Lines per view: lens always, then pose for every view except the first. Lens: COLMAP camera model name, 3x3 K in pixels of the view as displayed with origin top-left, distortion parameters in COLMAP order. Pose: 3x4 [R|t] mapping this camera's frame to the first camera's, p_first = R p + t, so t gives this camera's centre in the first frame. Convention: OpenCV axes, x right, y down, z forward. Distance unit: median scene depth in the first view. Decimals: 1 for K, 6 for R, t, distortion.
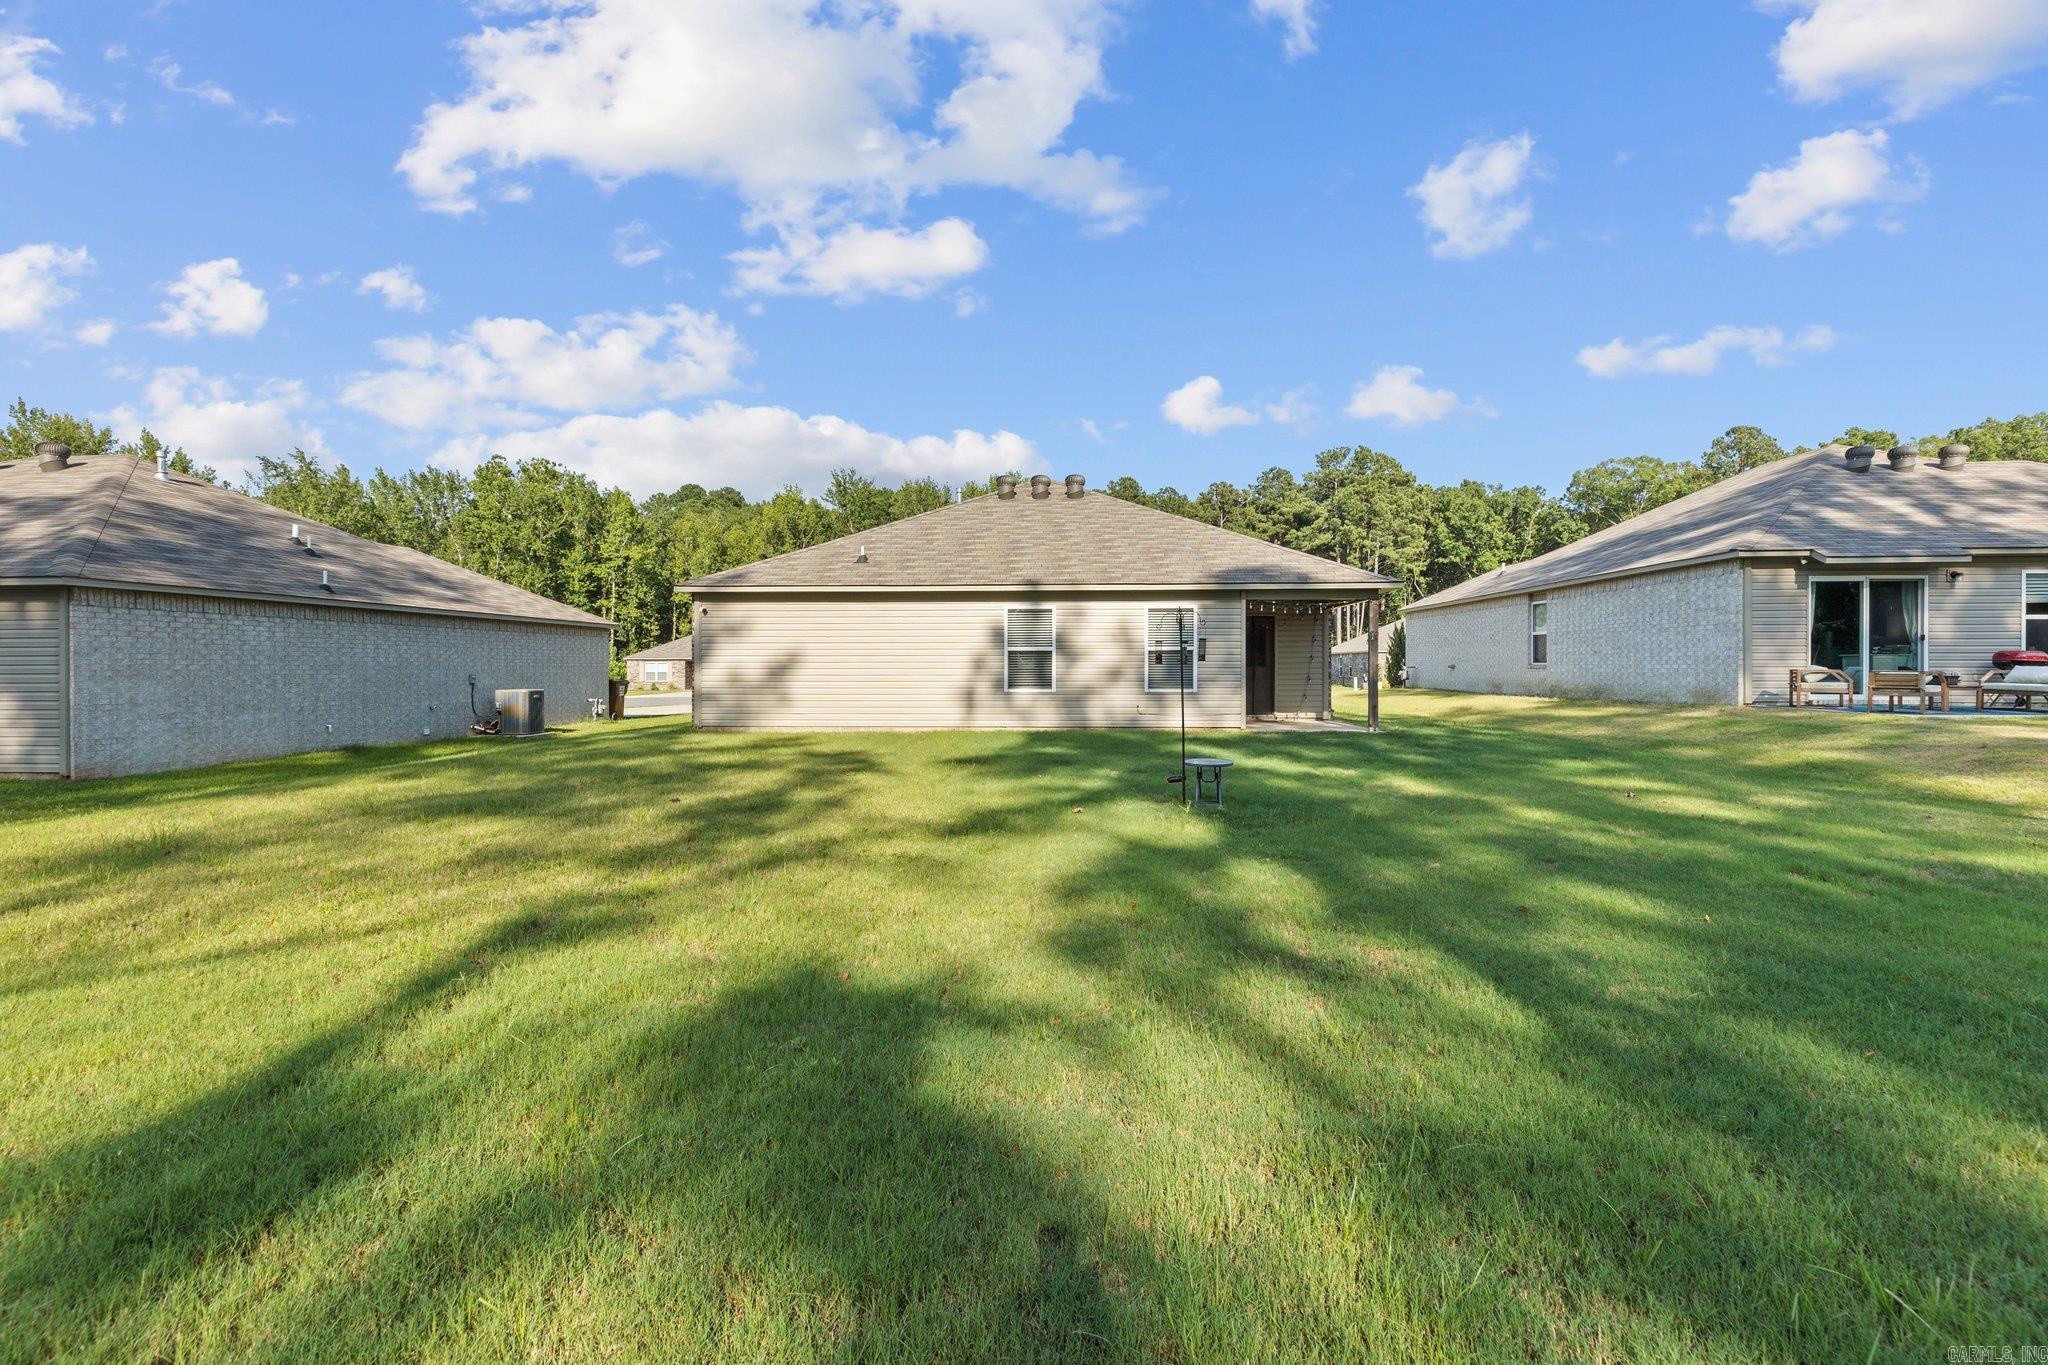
lens RADIAL K [[928.7, 0, 1033.6], [0, 928.7, 681.8], [0, 0, 1]] dist [0.003161, 0.000166]
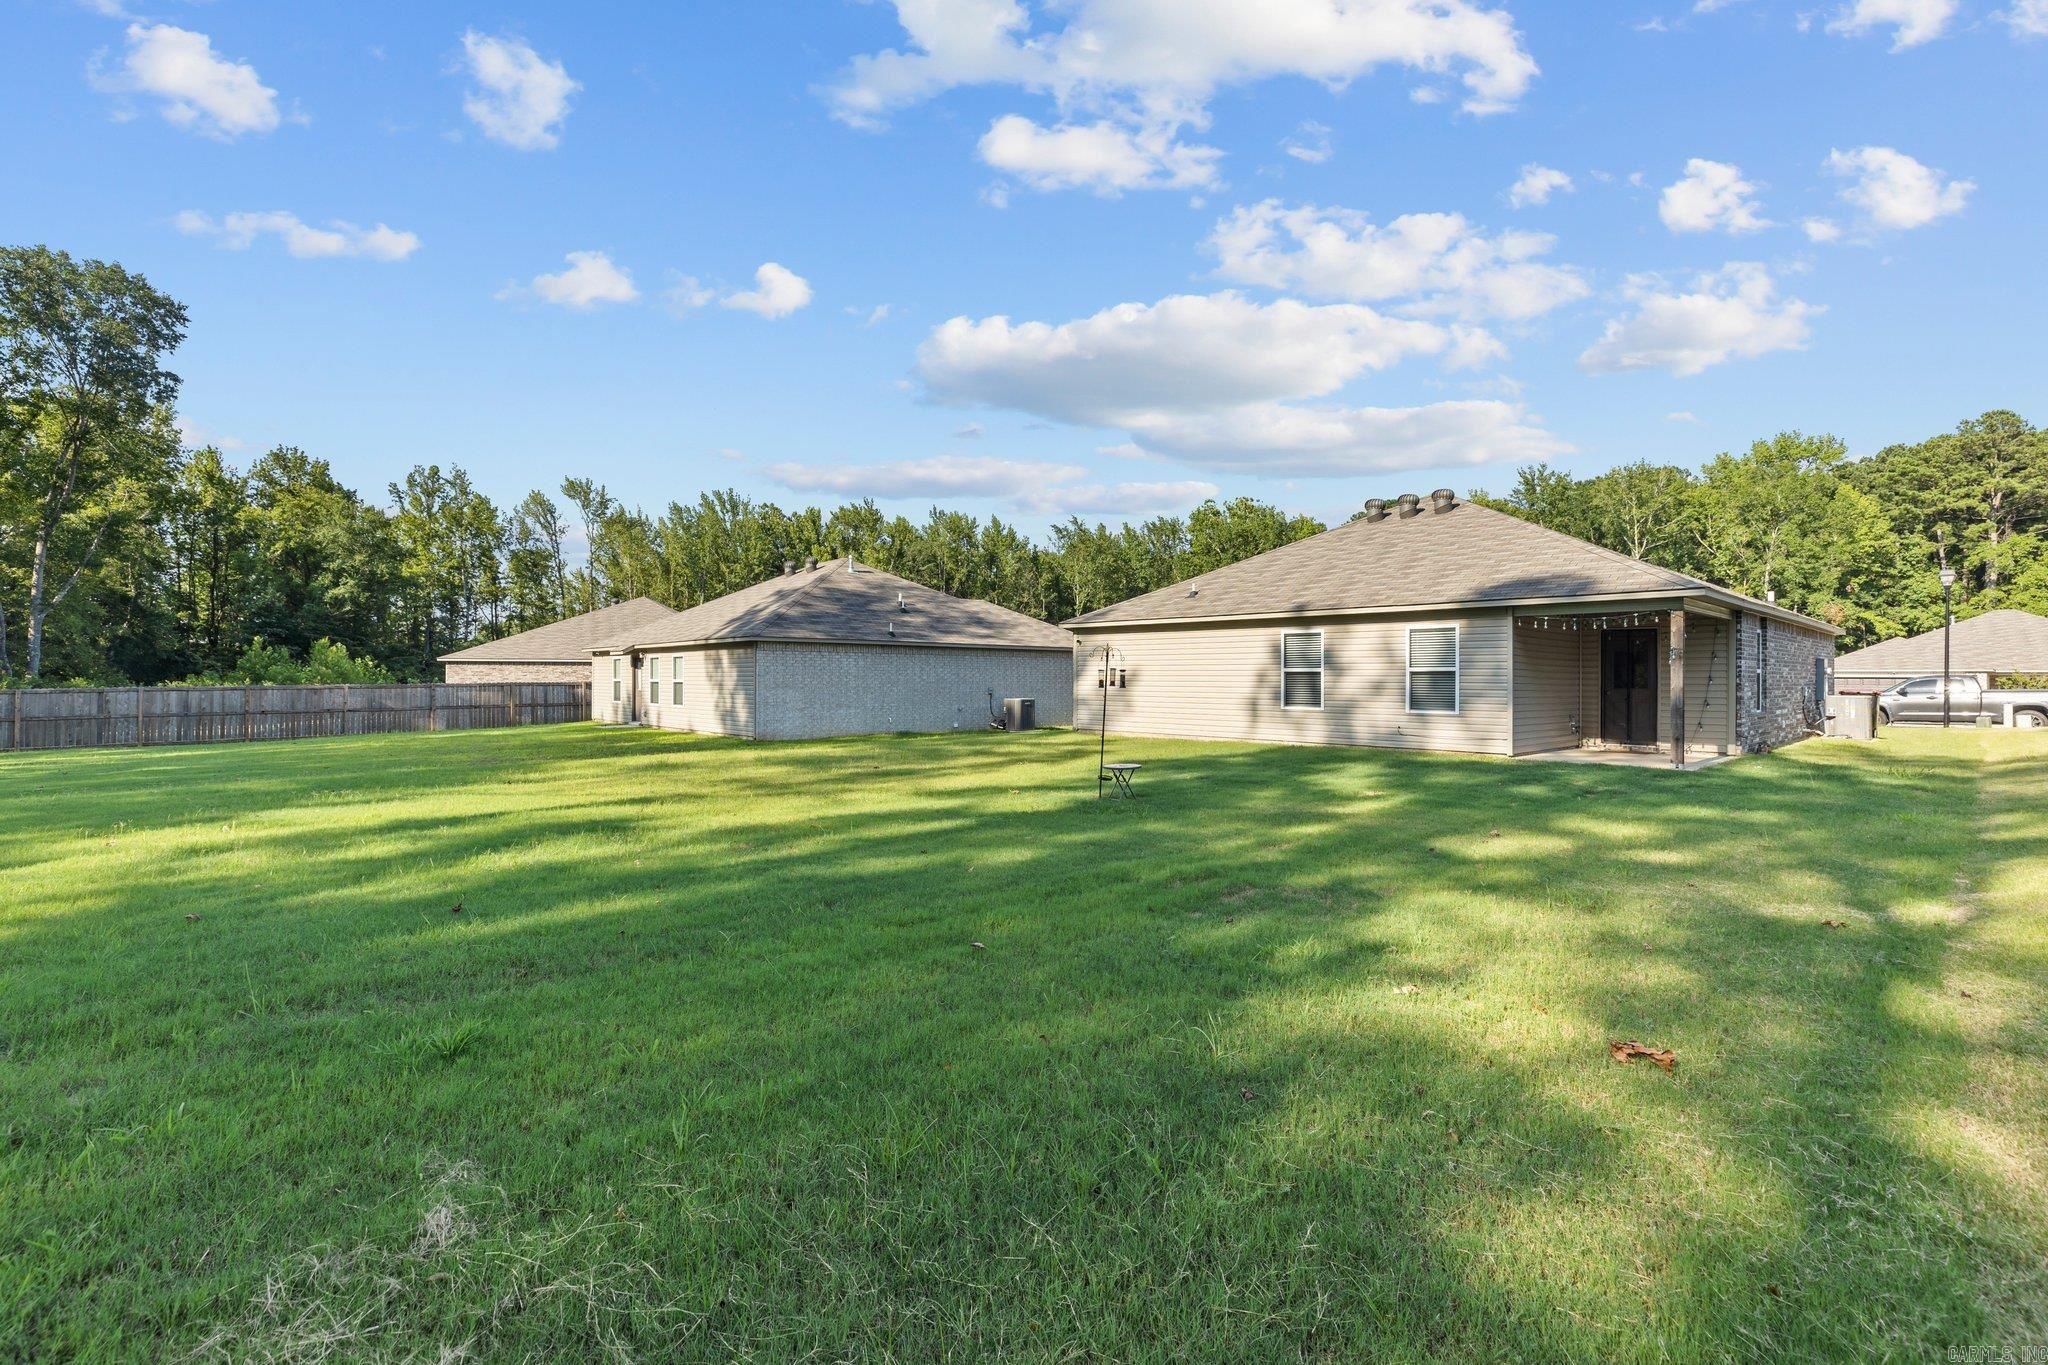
lens RADIAL K [[928.7, 0, 1033.6], [0, 928.7, 681.8], [0, 0, 1]] dist [0.003161, 0.000166]
pose [[0.718269, 0.006800, -0.695732, 0.523554], [-0.015109, 0.999869, -0.005827, -0.010557], [0.695601, 0.014697, 0.718278, 0.005706]]
